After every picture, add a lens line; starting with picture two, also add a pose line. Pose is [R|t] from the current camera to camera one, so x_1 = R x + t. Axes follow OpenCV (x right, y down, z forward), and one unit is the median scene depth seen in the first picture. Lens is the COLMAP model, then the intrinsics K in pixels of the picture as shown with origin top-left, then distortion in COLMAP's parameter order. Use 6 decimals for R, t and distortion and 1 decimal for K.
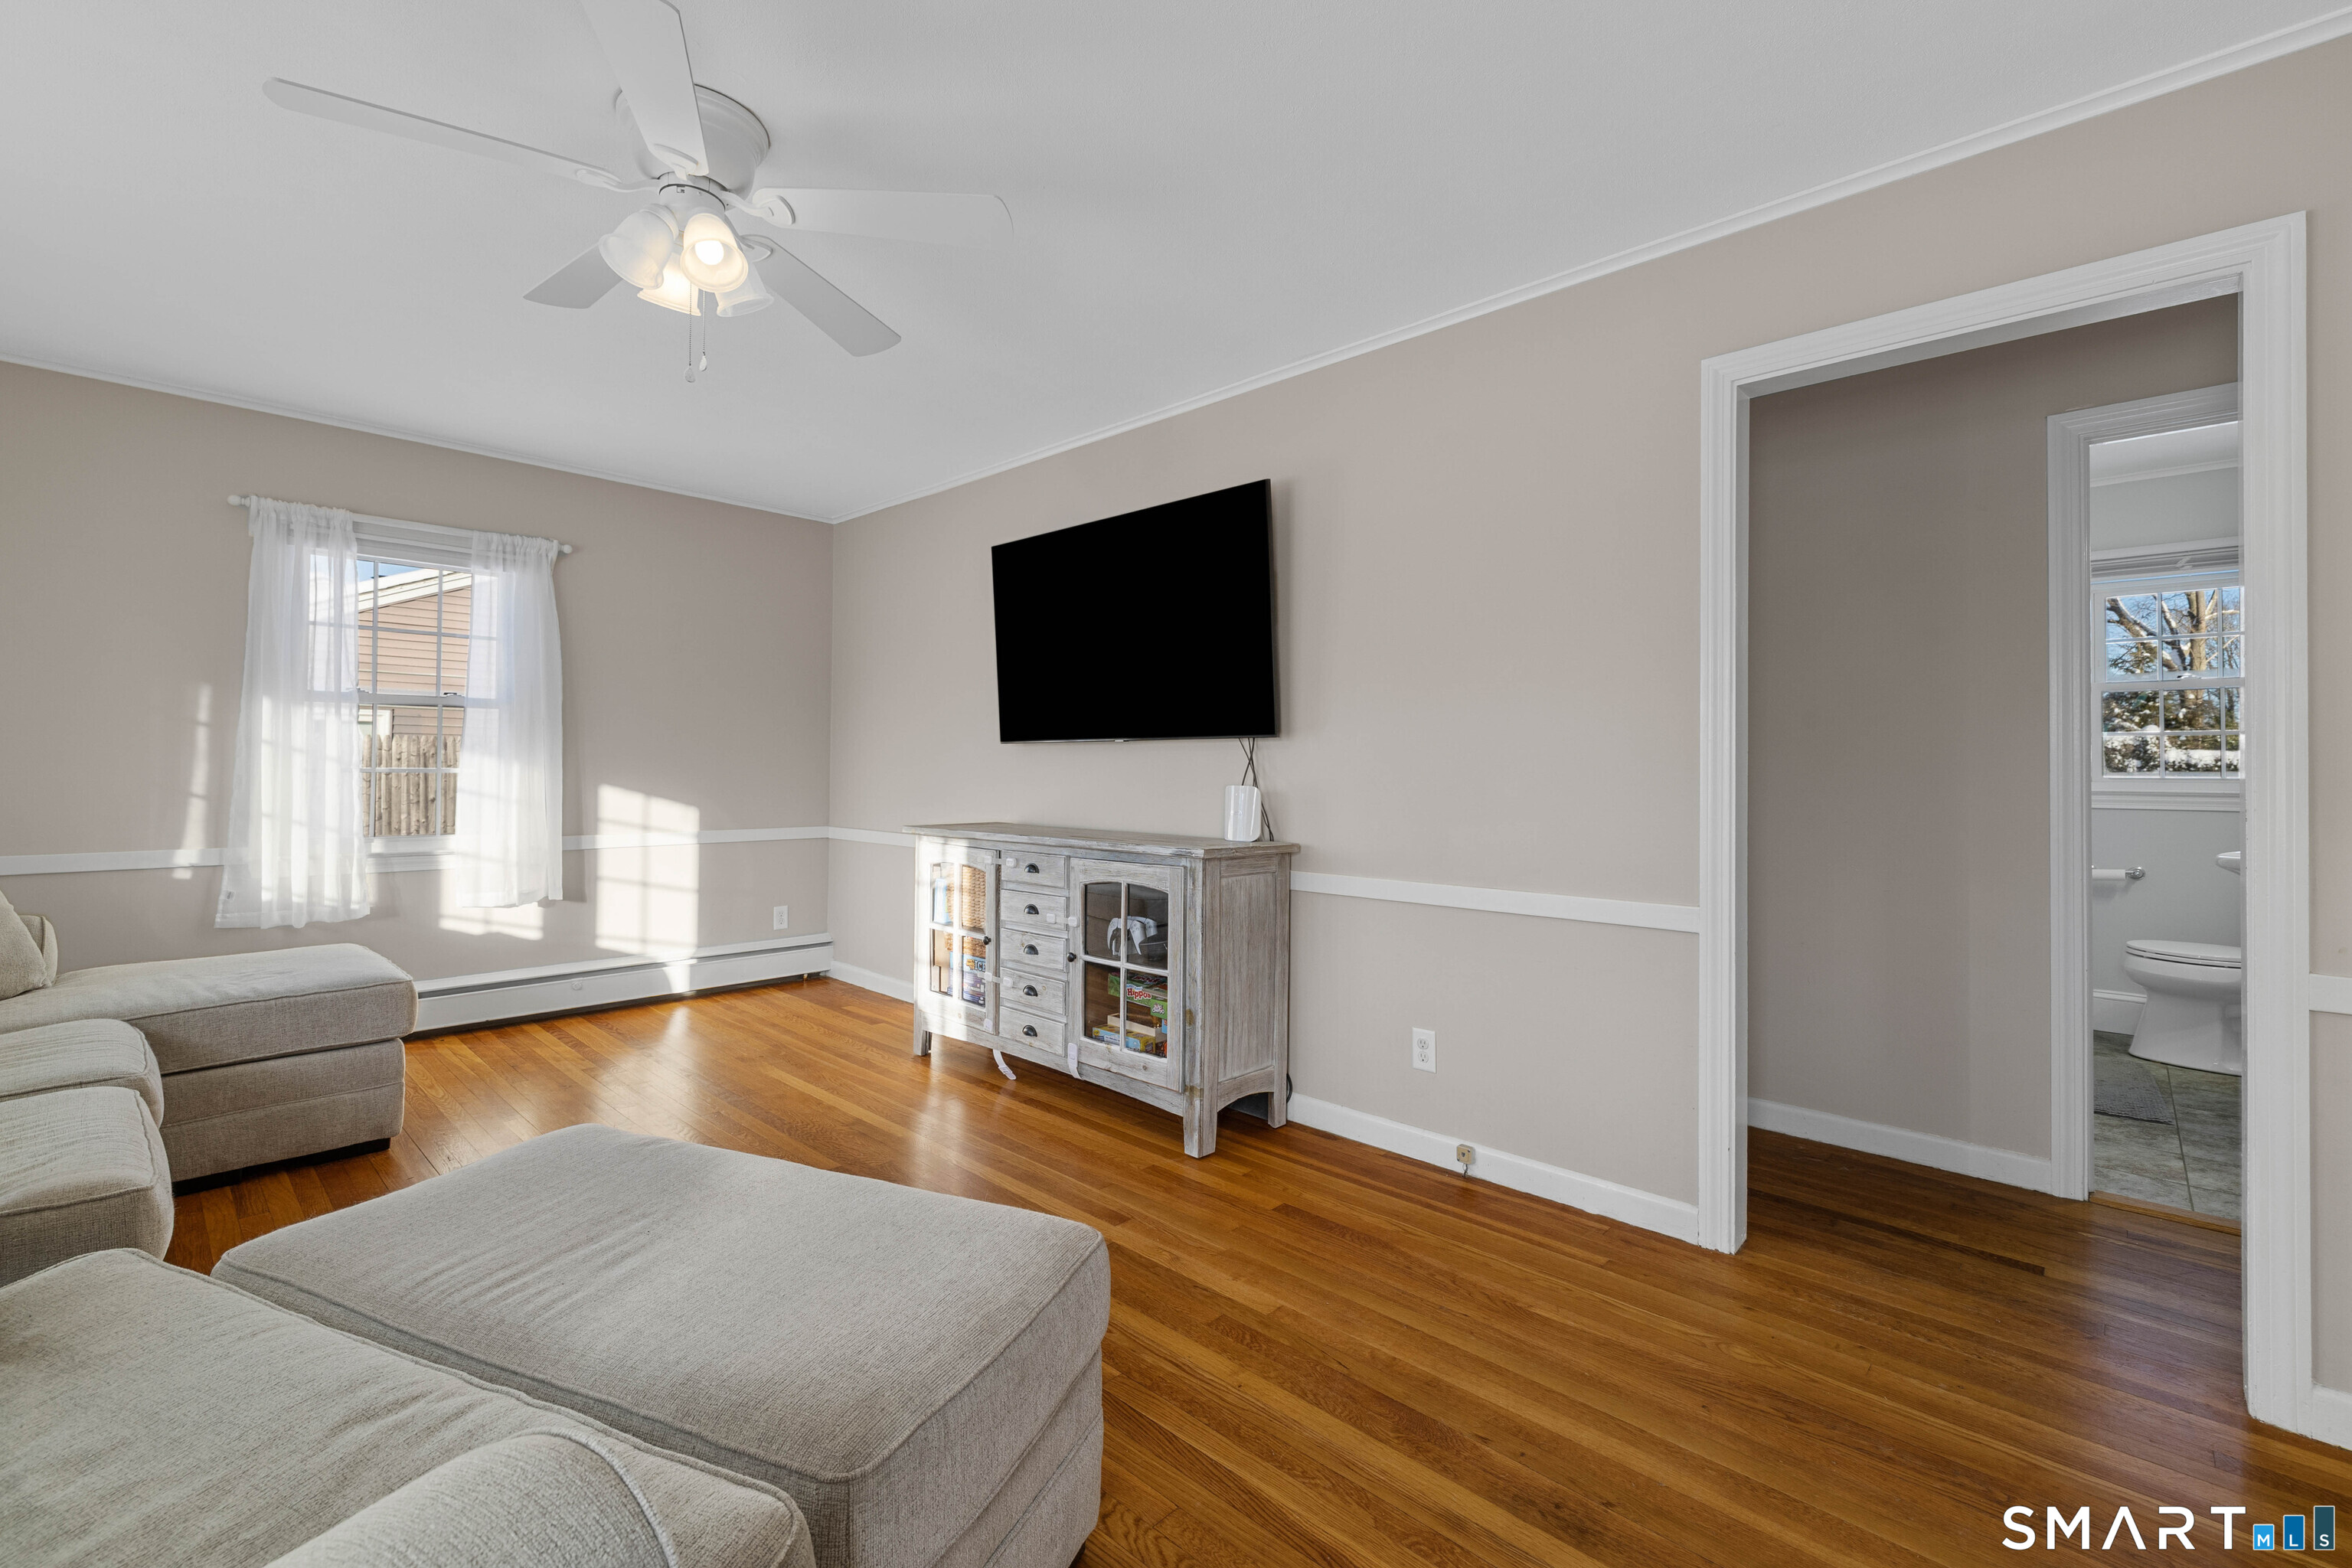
lens RADIAL K [[1000.1, 0, 1159.3], [0, 1000.1, 800.2], [0, 0, 1]] dist [0.001131, 0.000382]
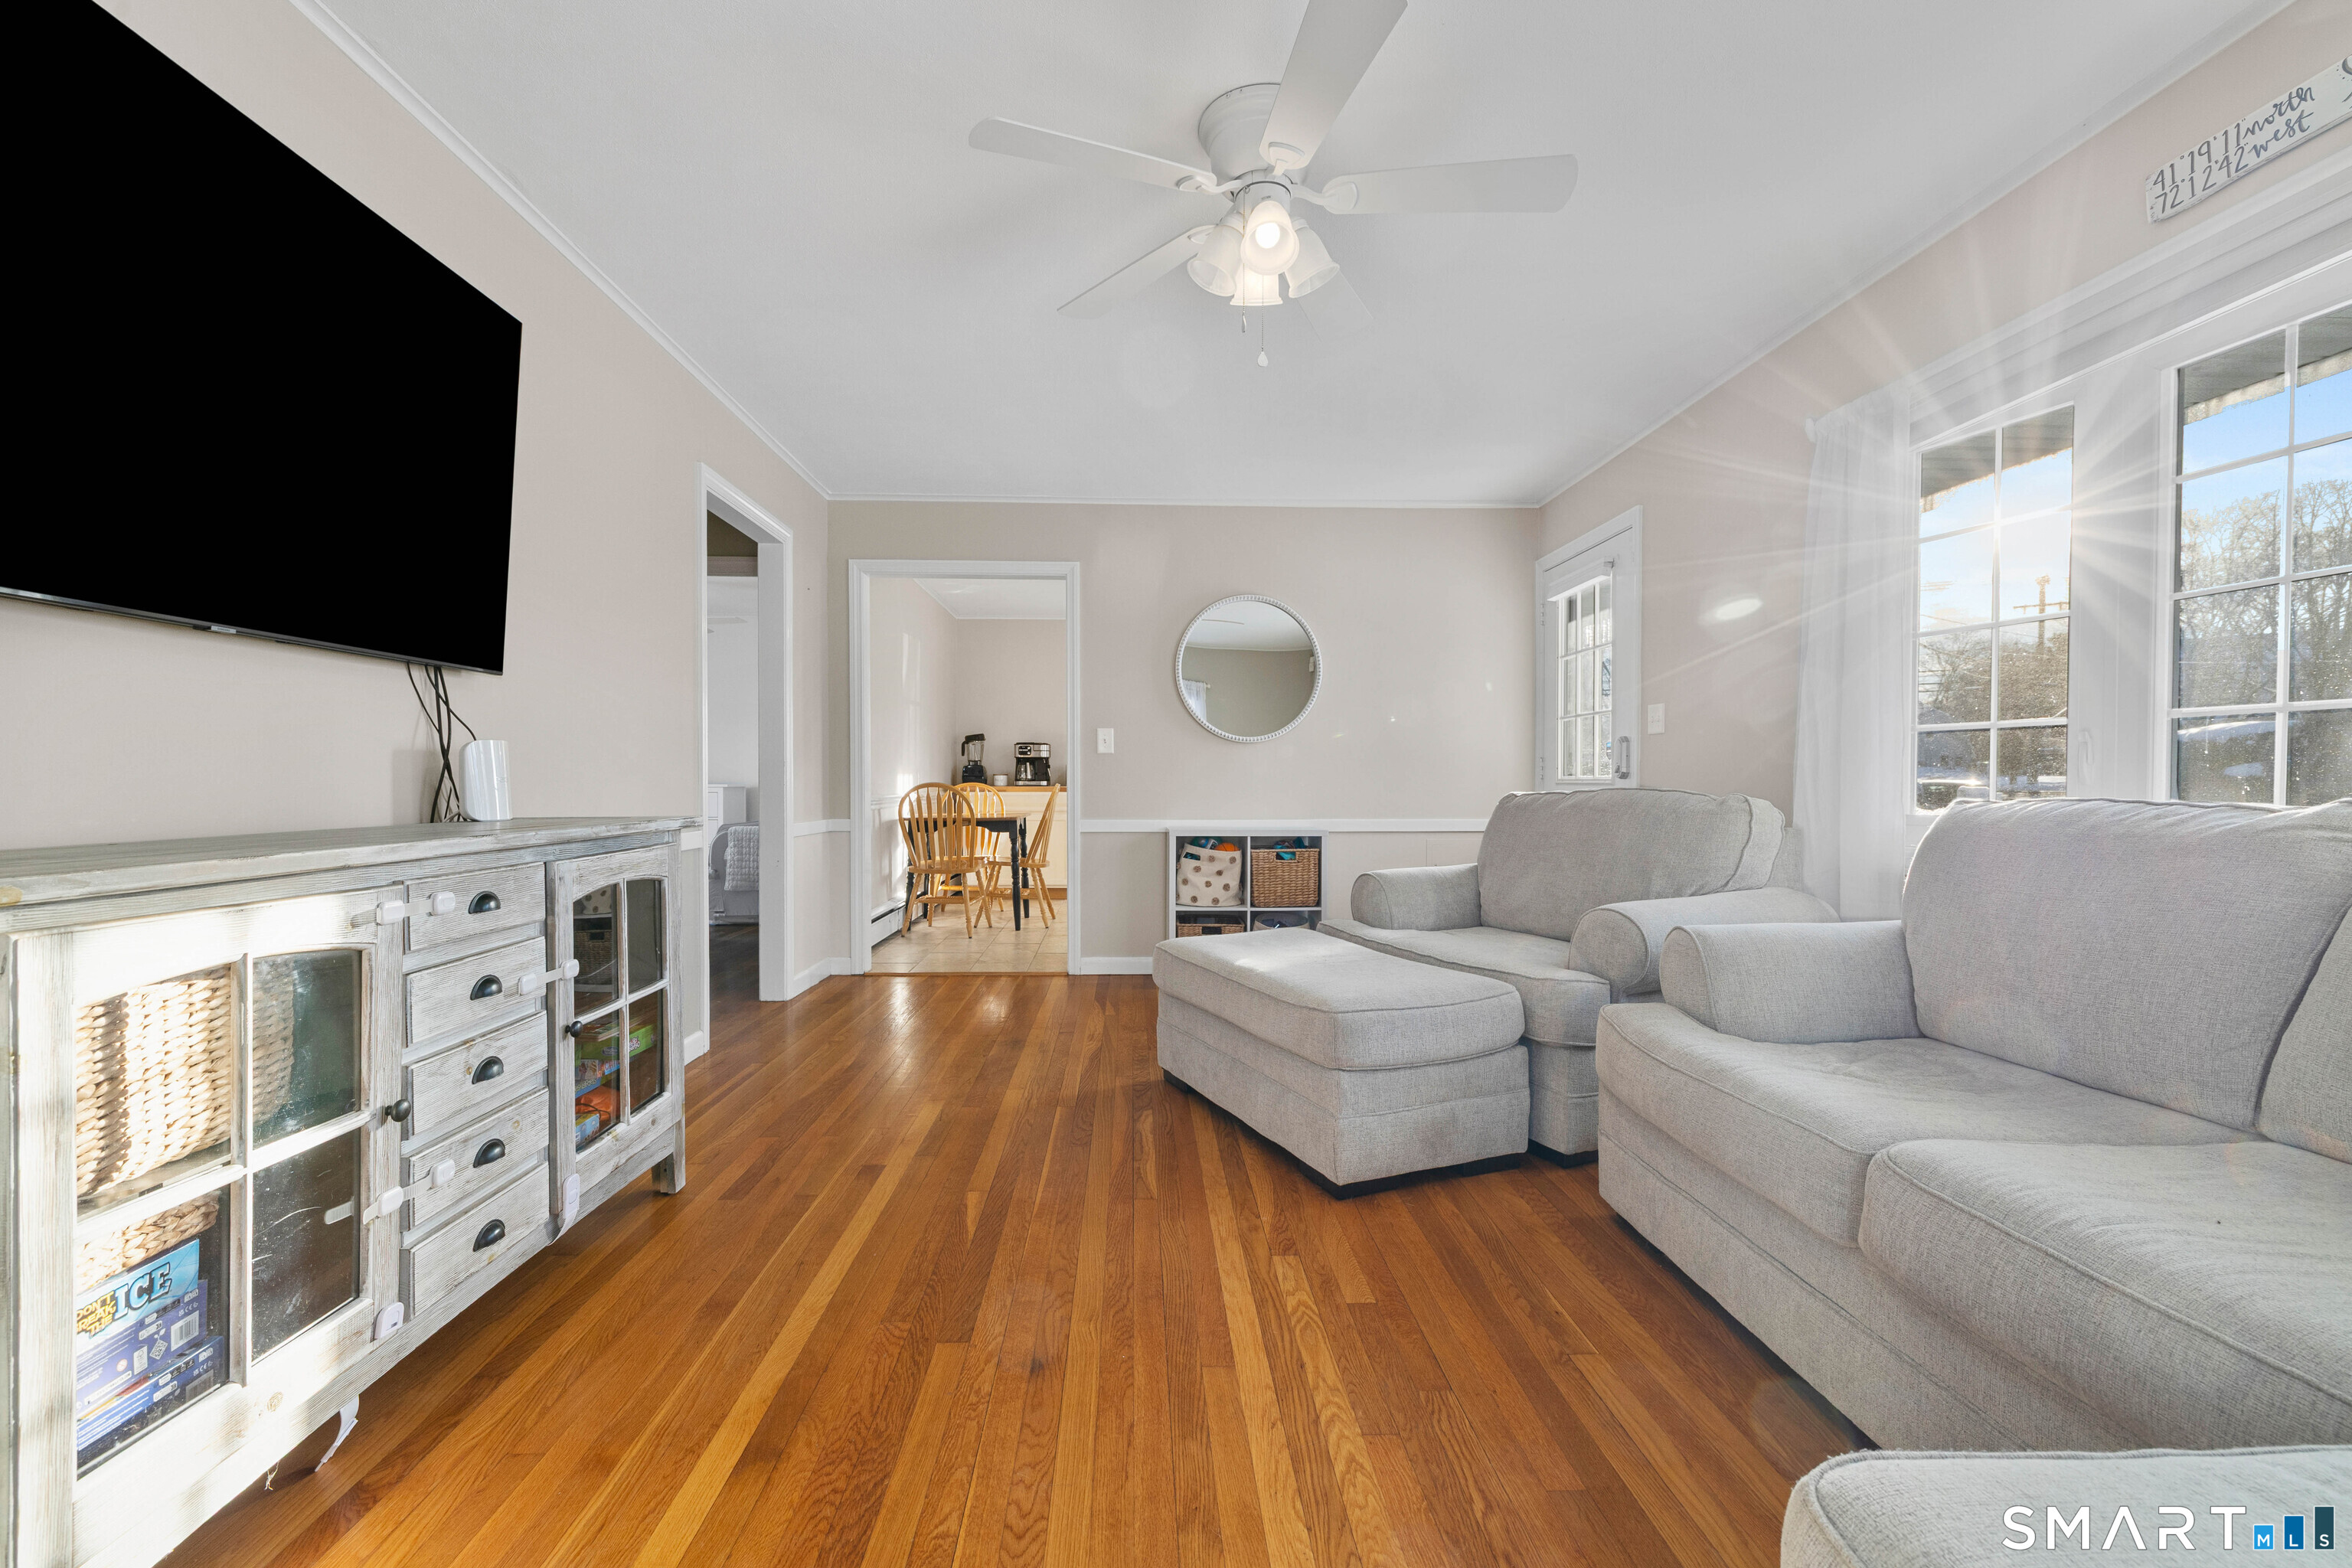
lens RADIAL K [[1000.1, 0, 1159.3], [0, 1000.1, 800.2], [0, 0, 1]] dist [0.001131, 0.000382]
pose [[-0.716273, -0.021198, 0.697498, -0.679631], [0.015667, 0.998798, 0.046444, 0.000554], [-0.697644, 0.044195, -0.715080, 1.076530]]
